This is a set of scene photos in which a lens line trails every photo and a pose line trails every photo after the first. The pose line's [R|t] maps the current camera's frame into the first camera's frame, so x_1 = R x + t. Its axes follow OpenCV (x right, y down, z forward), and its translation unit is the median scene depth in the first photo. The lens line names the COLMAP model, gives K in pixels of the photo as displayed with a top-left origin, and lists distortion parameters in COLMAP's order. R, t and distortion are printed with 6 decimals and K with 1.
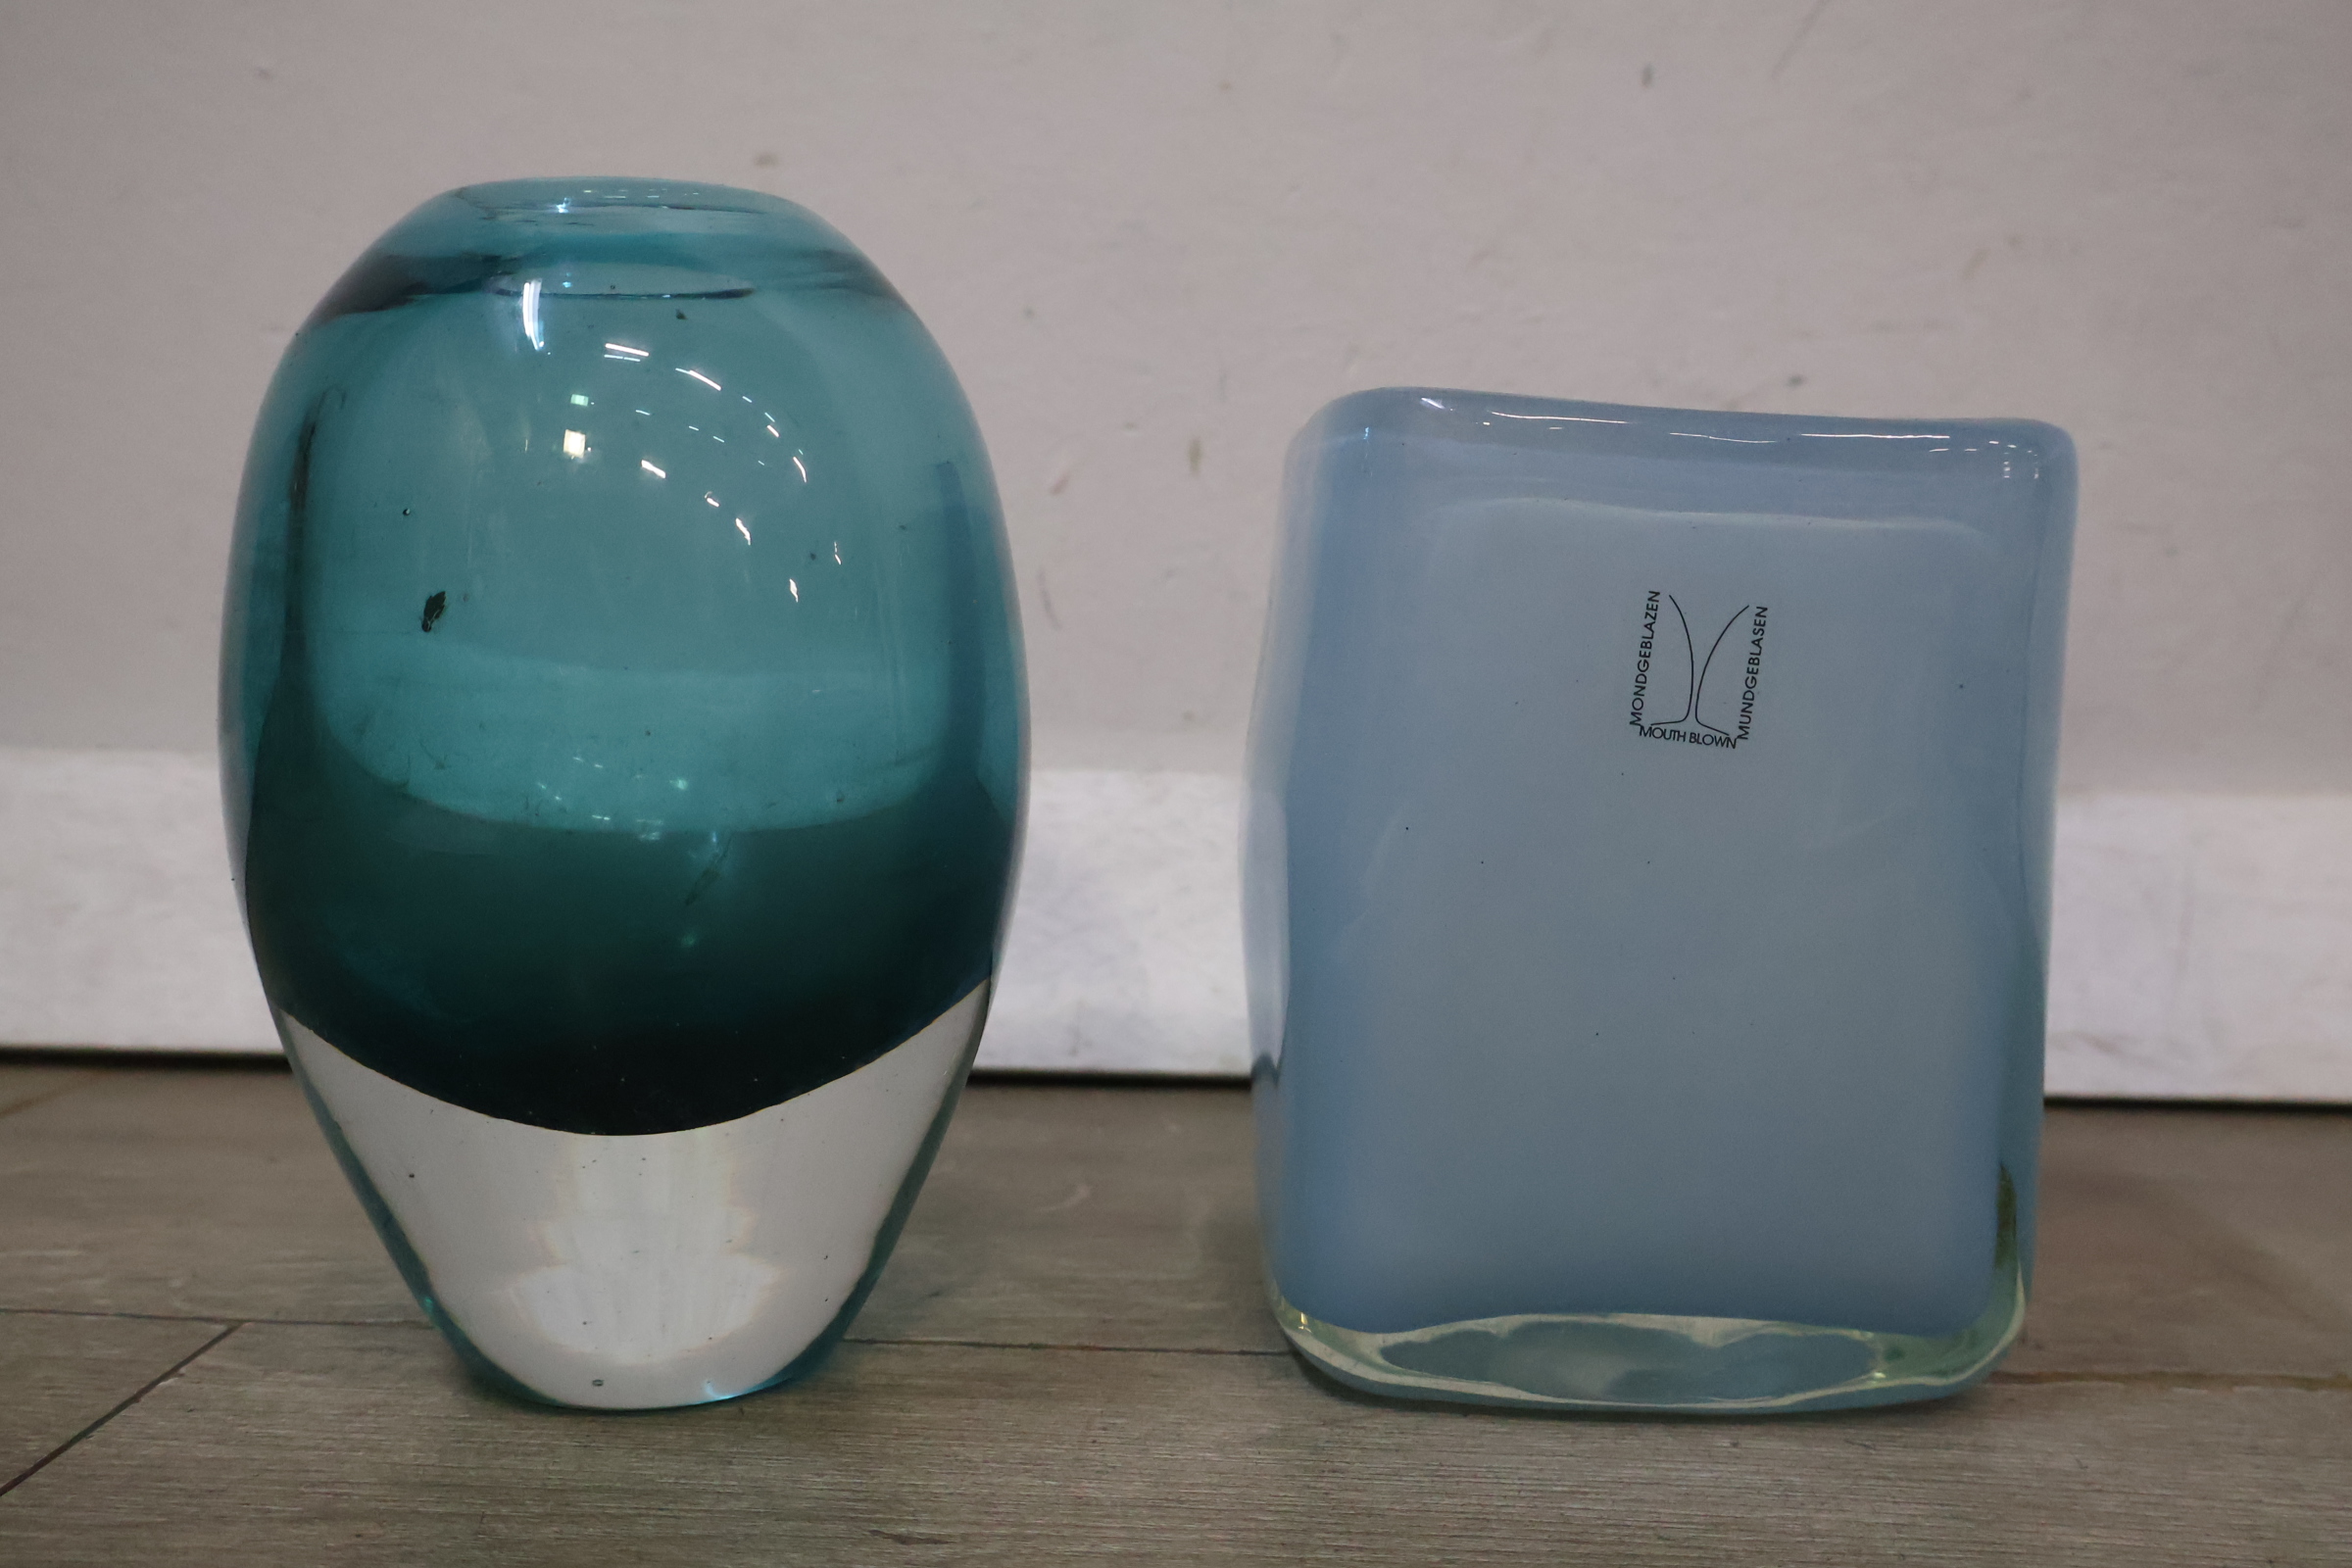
lens RADIAL K [[2258.0, 0, 1172.6], [0, 2258.0, 791.5], [0, 0, 1]] dist [0.005470, 0.000000]
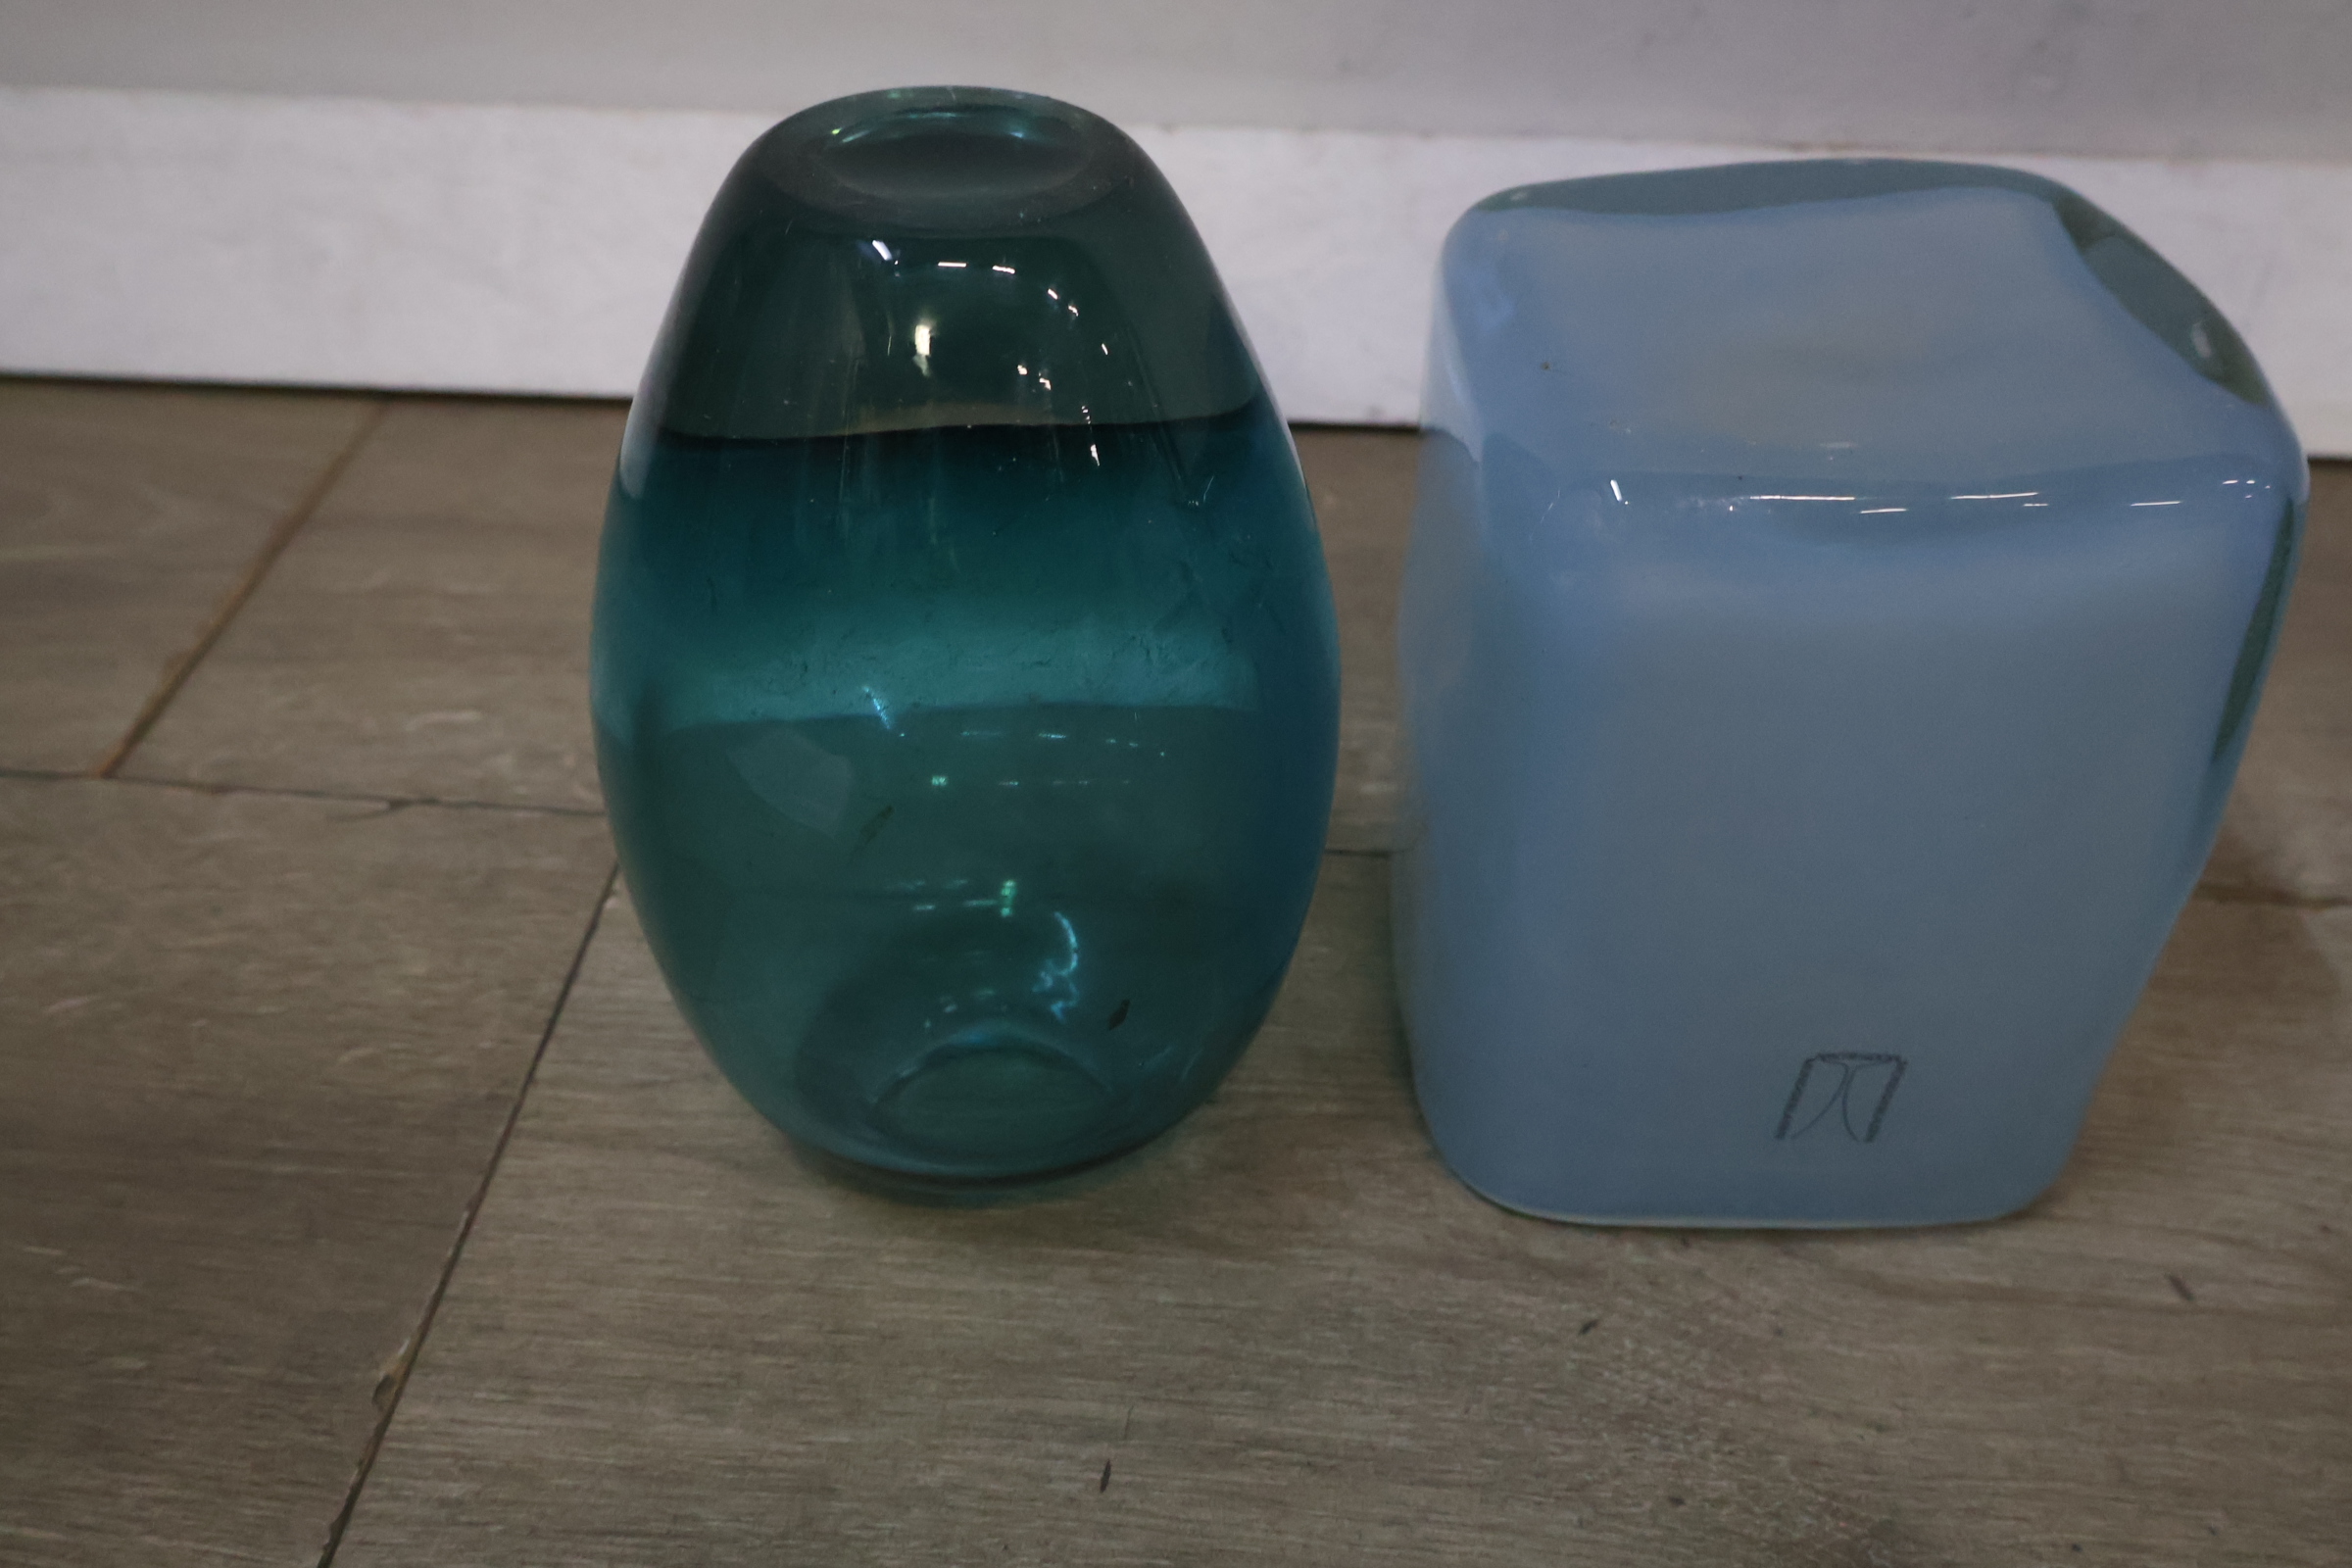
lens RADIAL K [[2258.0, 0, 1165.5], [0, 2258.0, 765.3], [0, 0, 1]] dist [0.005470, 0.000000]
pose [[0.999841, 0.005979, -0.016788, -0.102934], [0.003880, 0.846382, 0.532562, -0.574110], [0.017393, -0.532542, 0.846225, -0.093444]]
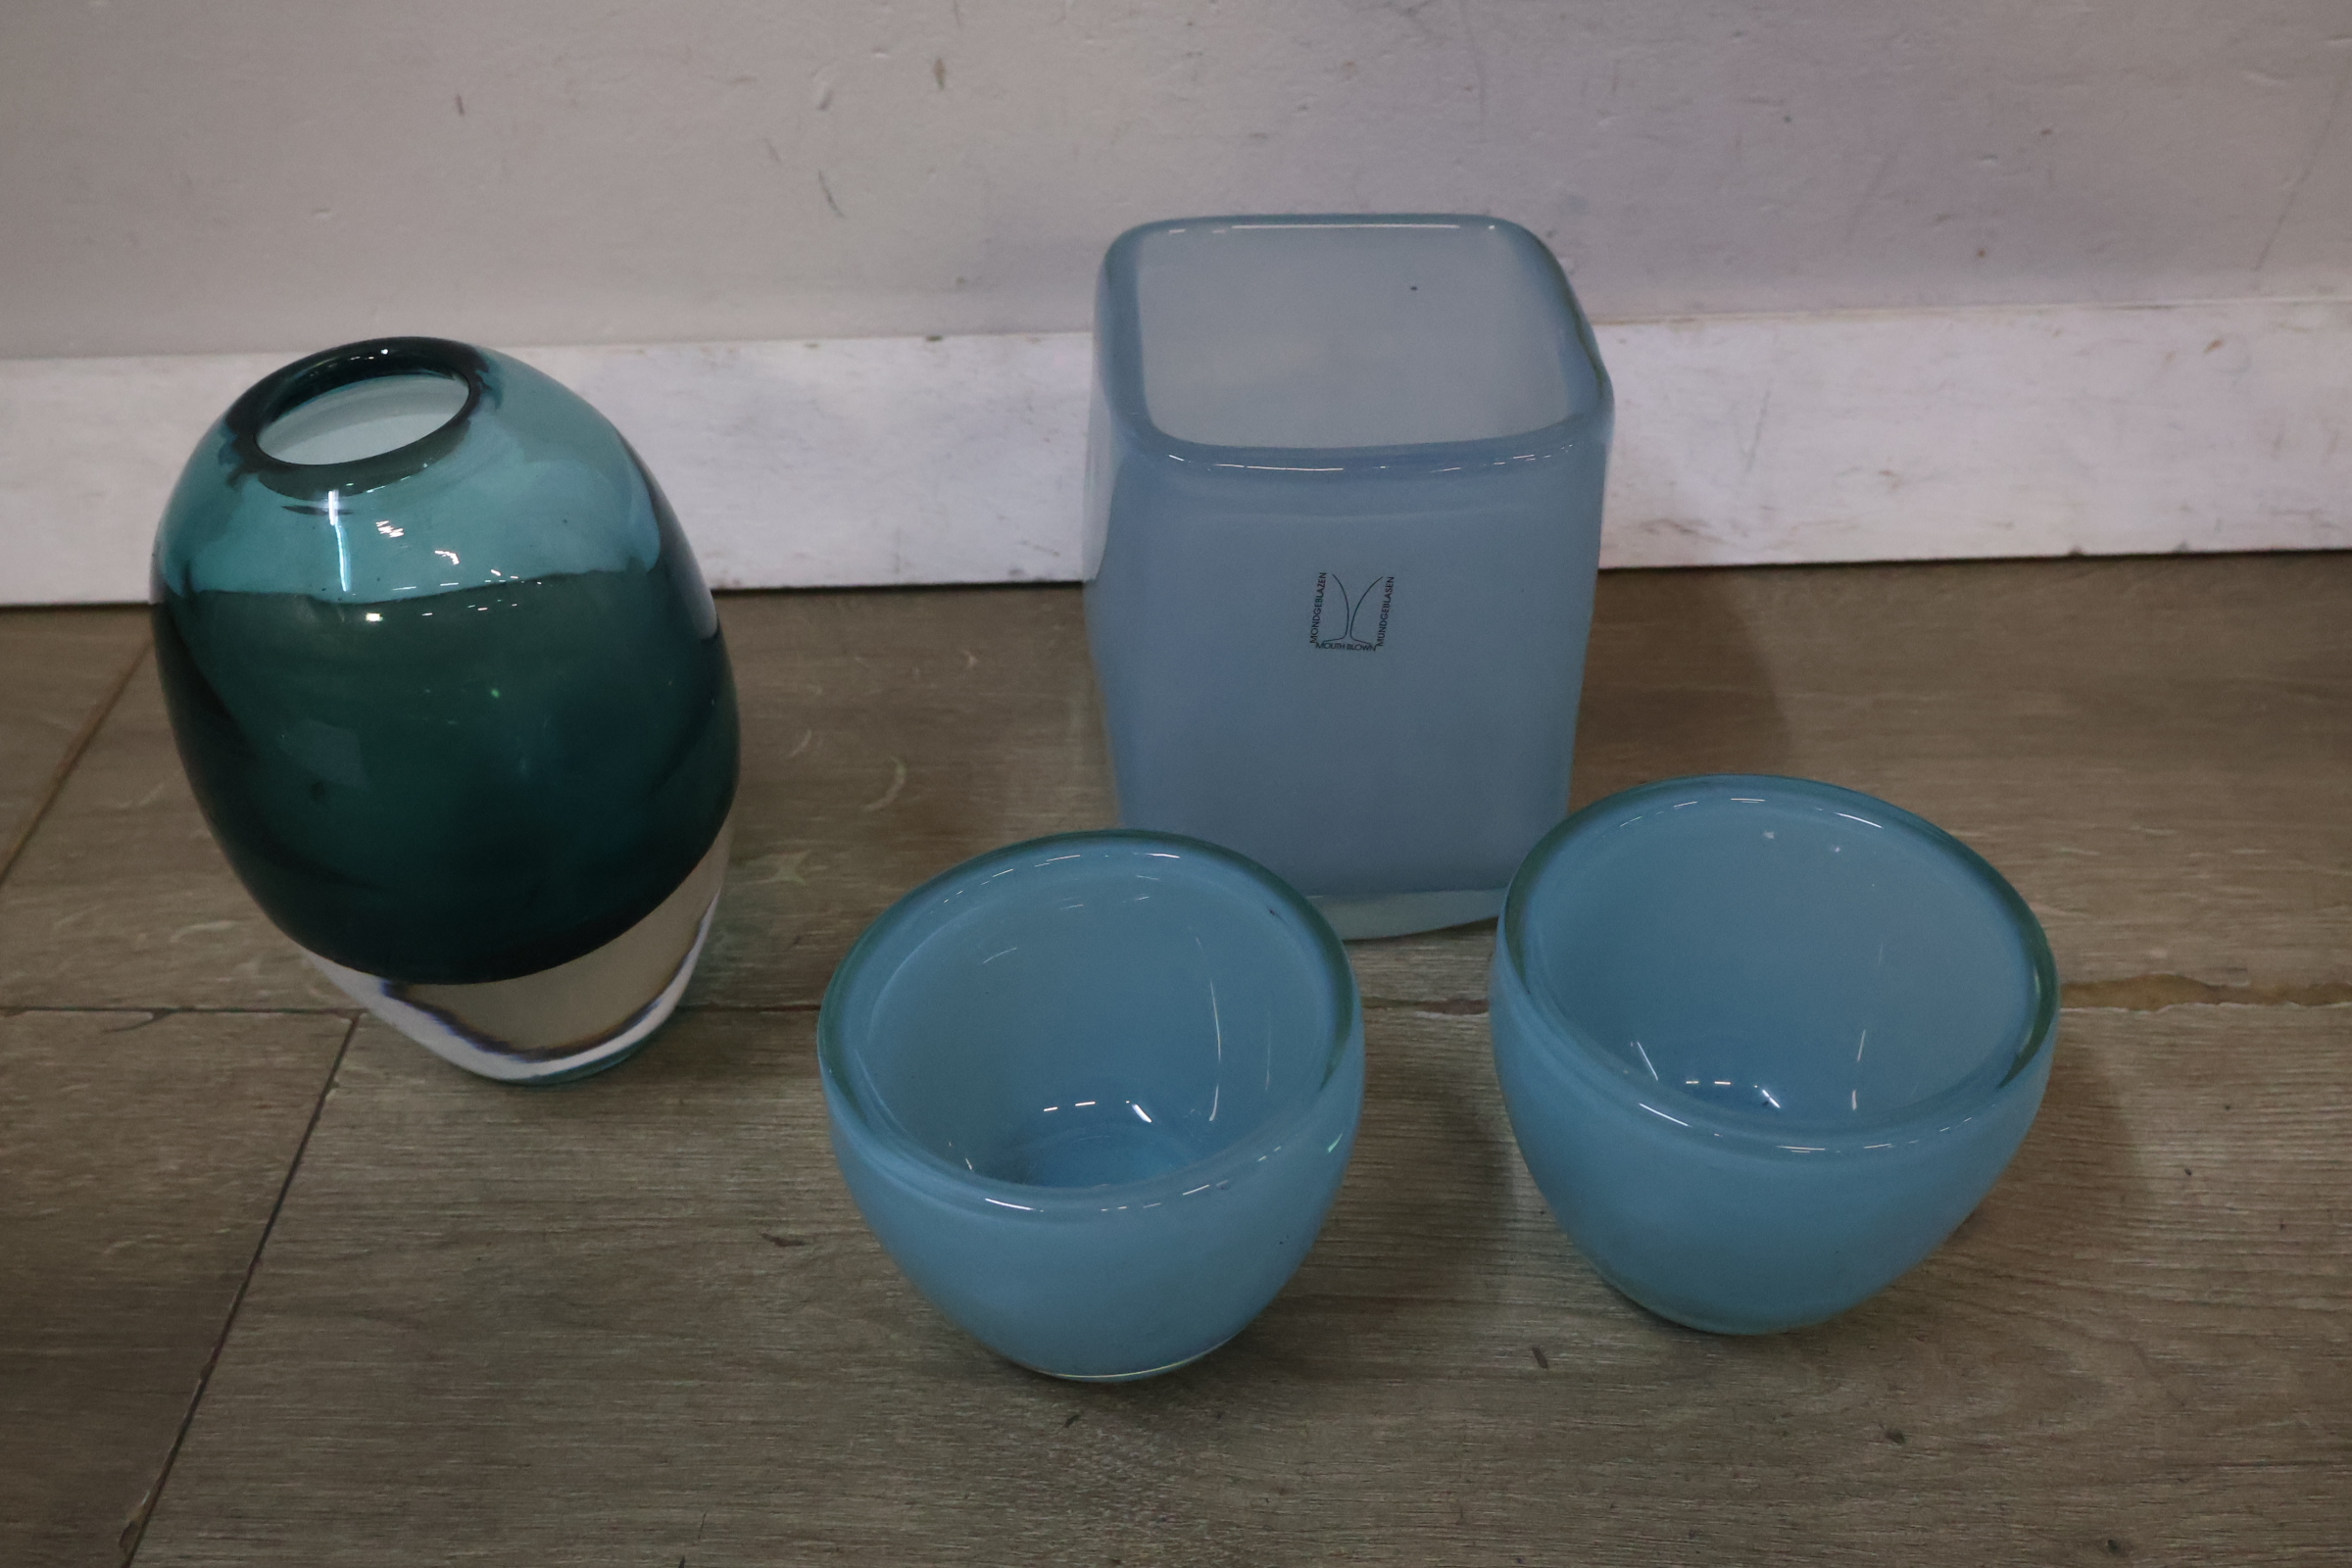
lens RADIAL K [[2258.0, 0, 1167.0], [0, 2258.0, 764.1], [0, 0, 1]] dist [0.005470, 0.000000]
pose [[0.998155, -0.057171, -0.020433, 0.229846], [0.058439, 0.813499, 0.578623, -0.934965], [-0.016458, -0.578749, 0.815339, -0.230131]]
